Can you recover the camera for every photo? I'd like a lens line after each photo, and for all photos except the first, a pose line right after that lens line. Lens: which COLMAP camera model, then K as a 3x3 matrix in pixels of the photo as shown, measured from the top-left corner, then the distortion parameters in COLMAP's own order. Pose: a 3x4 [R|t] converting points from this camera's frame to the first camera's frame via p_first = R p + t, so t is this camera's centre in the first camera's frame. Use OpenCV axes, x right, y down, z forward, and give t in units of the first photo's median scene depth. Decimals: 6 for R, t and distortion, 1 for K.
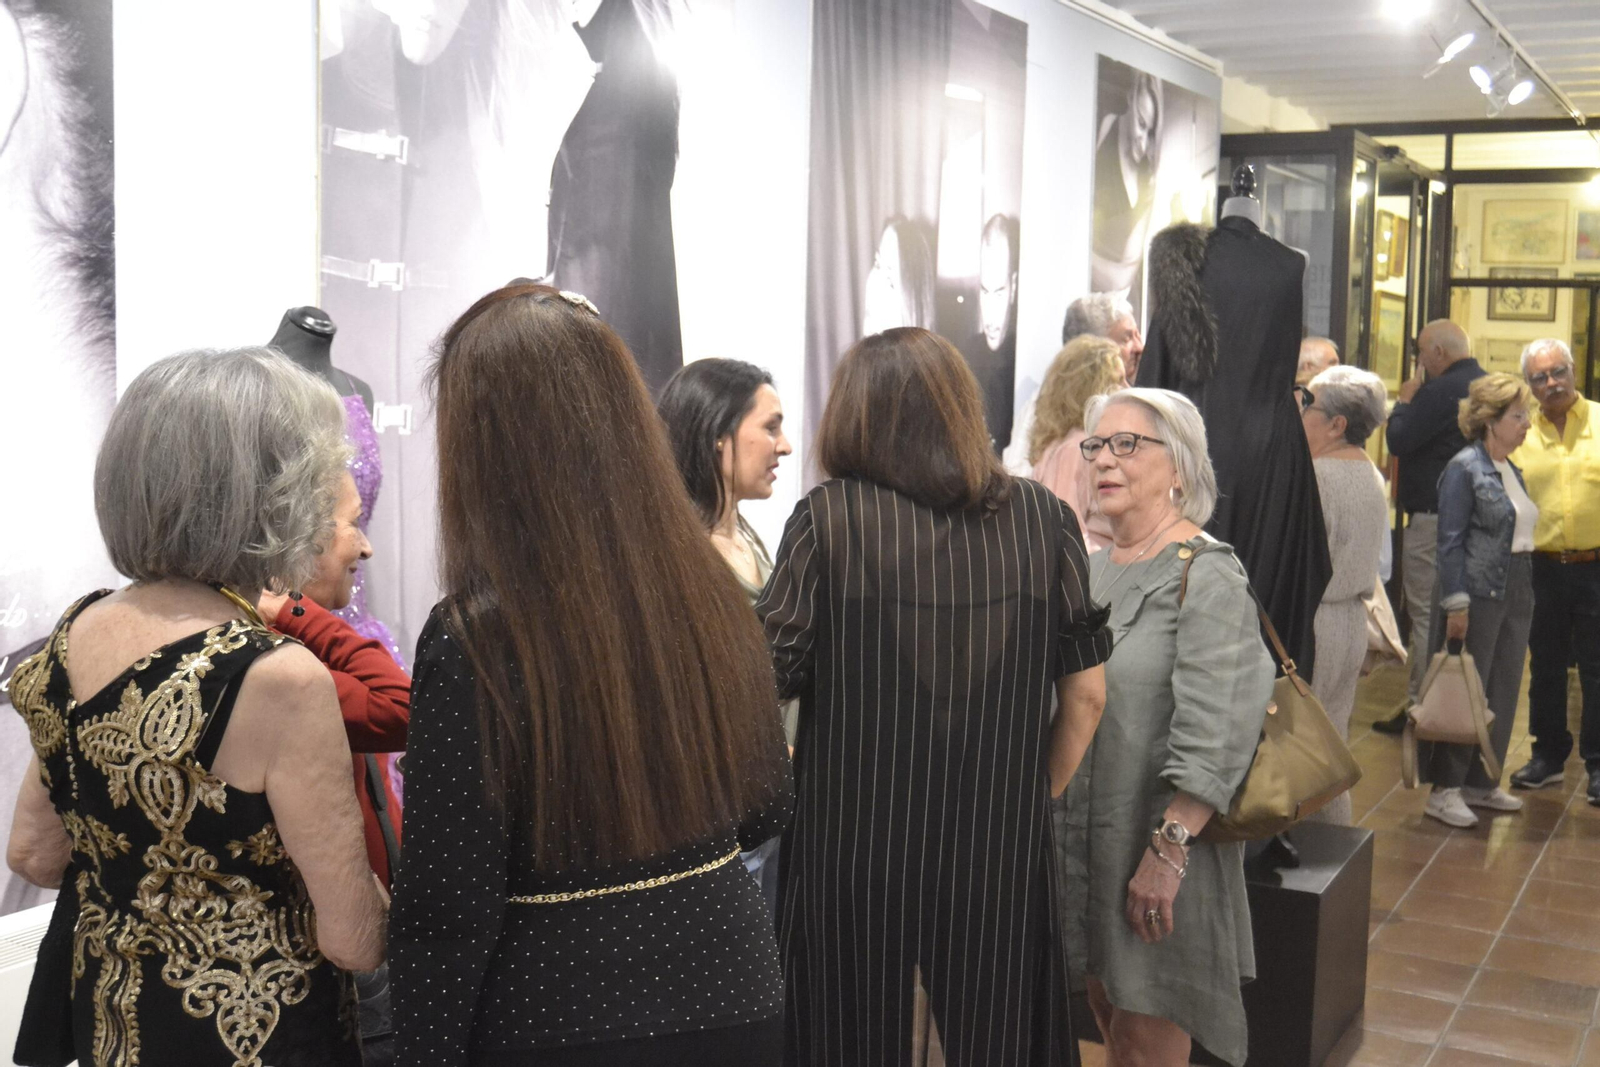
lens RADIAL K [[1817.1, 0, 830.8], [0, 1817.1, 532.2], [0, 0, 1]] dist [-0.052996, 0.021517]
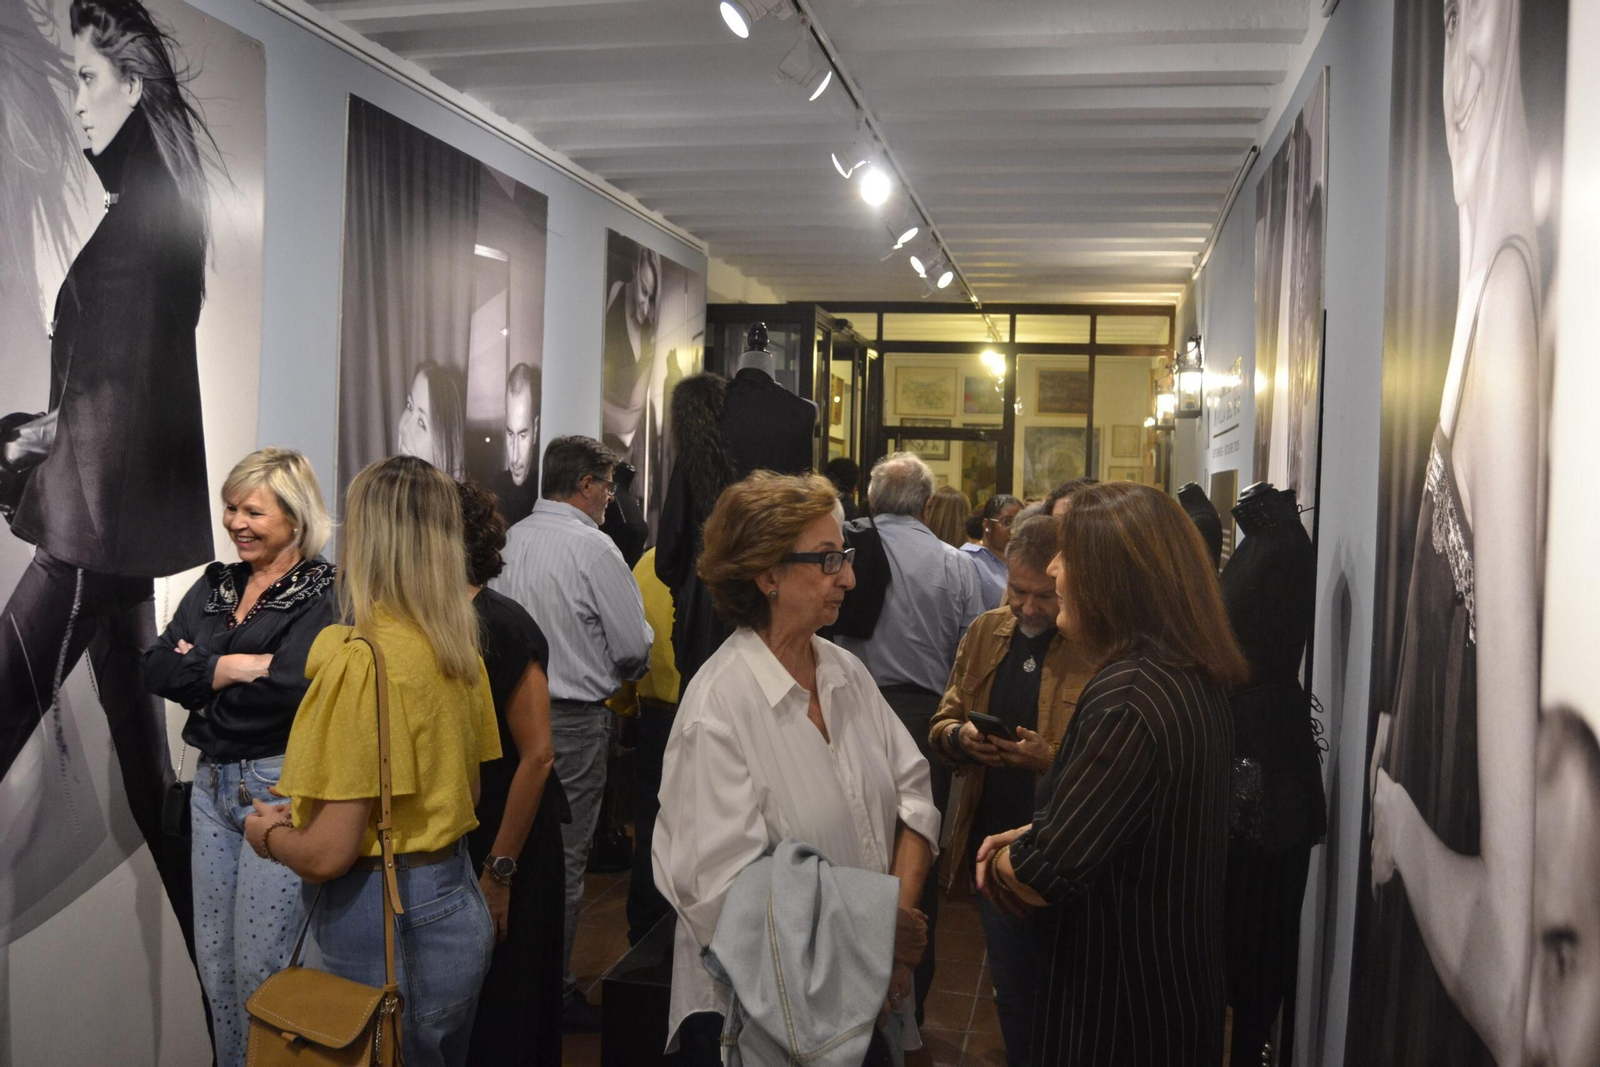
lens RADIAL K [[1399.6, 0, 800.0], [0, 1399.6, 533.5], [0, 0, 1]] dist [-0.074336, 0.010471]
pose [[0.956326, -0.002893, 0.292289, 0.005420], [0.019962, 0.998263, -0.055433, -0.020976], [-0.291621, 0.058847, 0.954722, 0.142520]]
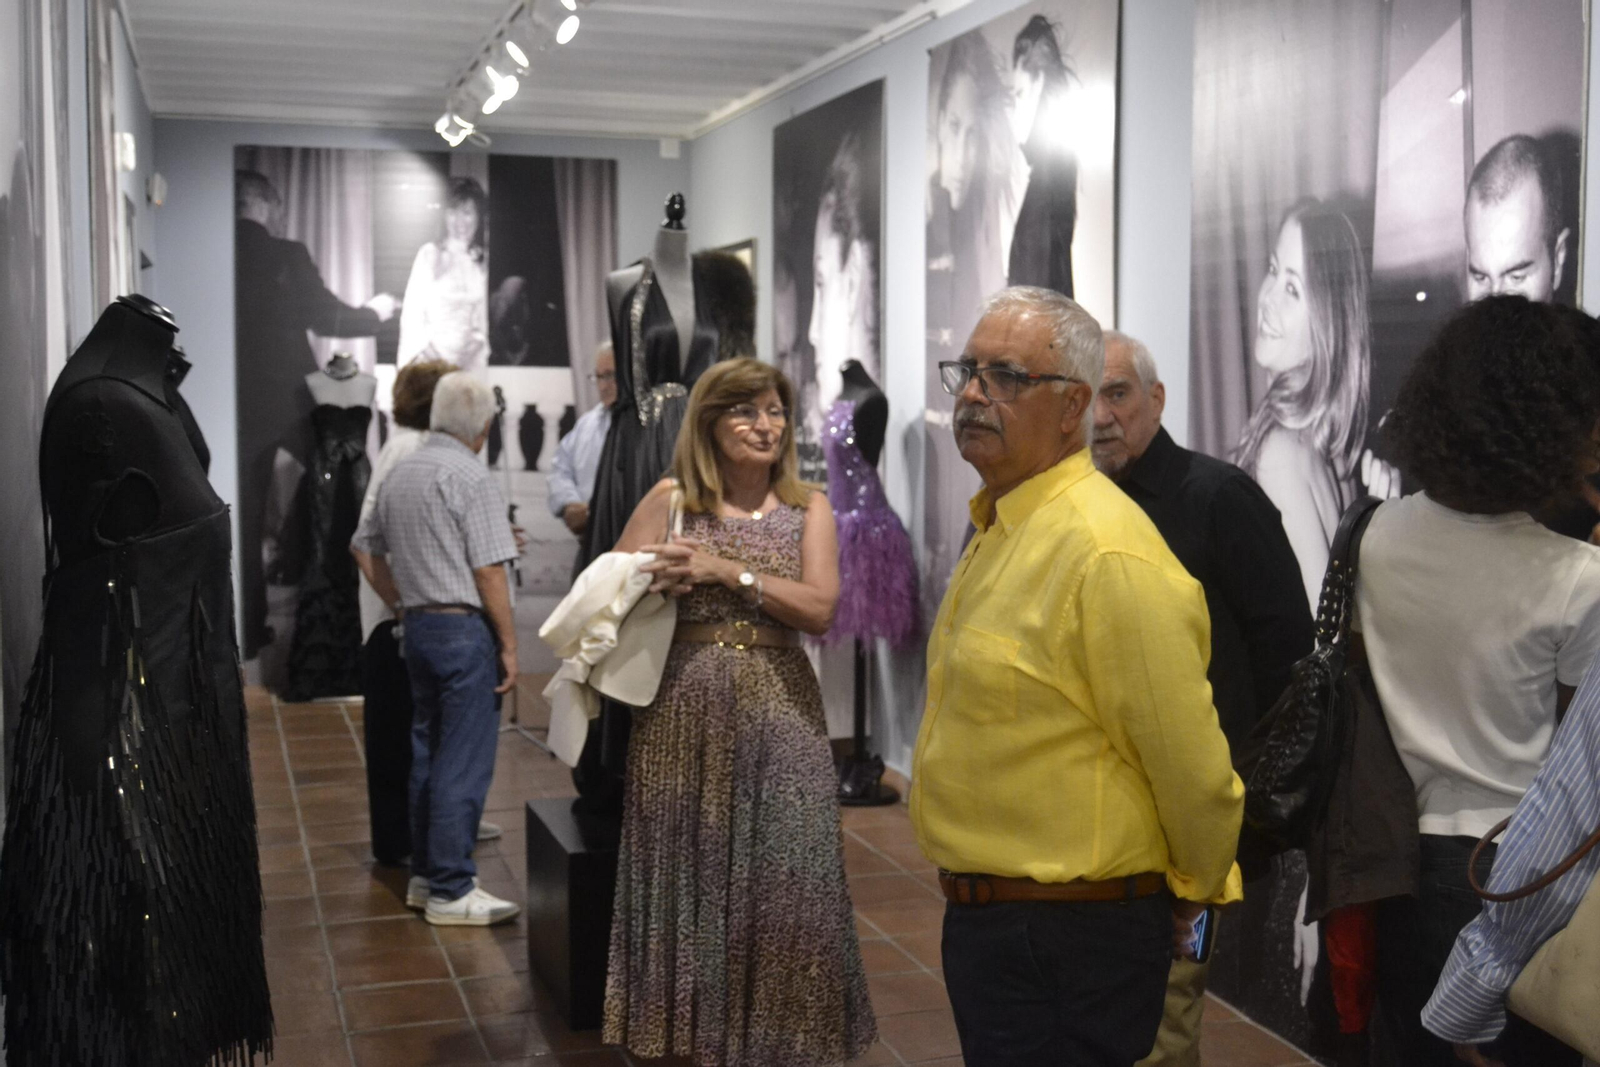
lens RADIAL K [[1817.1, 0, 830.8], [0, 1817.1, 532.2], [0, 0, 1]] dist [-0.052996, 0.021517]
pose [[-0.669353, 0.036840, -0.742030, 0.679154], [-0.096922, 0.985904, 0.136377, -0.111220], [0.736595, 0.163203, -0.656348, 1.261671]]
